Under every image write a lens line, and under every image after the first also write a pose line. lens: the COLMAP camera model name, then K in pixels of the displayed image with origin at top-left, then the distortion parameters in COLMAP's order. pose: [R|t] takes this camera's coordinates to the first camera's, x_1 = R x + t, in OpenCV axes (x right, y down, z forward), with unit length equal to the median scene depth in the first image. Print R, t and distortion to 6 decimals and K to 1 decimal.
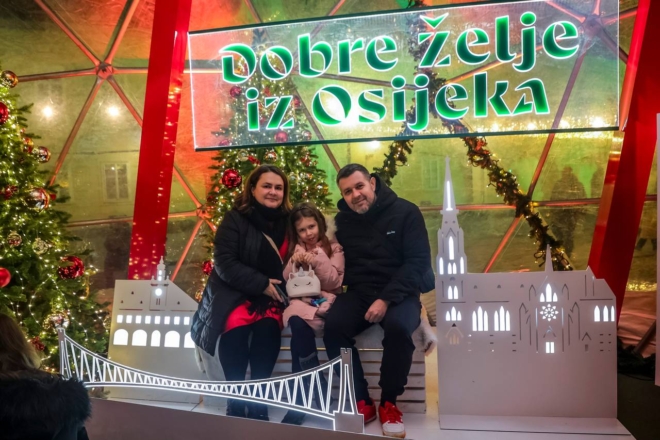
lens RADIAL K [[450.1, 0, 312.9], [0, 450.1, 234.4], [0, 0, 1]] dist [-0.051277, 0.000875]
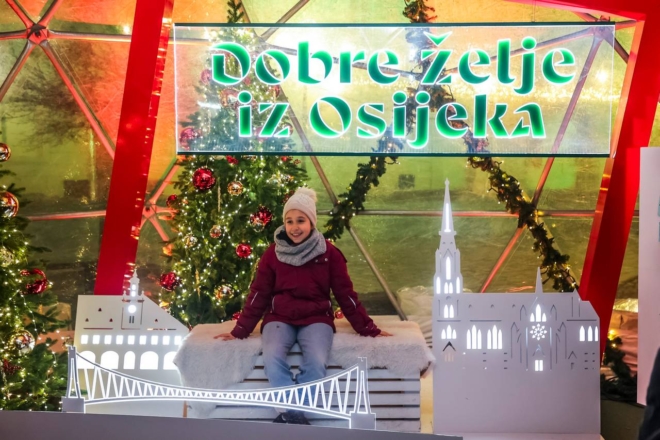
lens RADIAL K [[659.8, 0, 330.0], [0, 659.8, 220.0], [0, 0, 1]] dist [0.011375, 0.014410]
pose [[0.991302, 0.025076, 0.129193, -0.143974], [-0.023996, 0.999663, -0.009913, -0.053264], [-0.129398, 0.006726, 0.991570, -0.426619]]
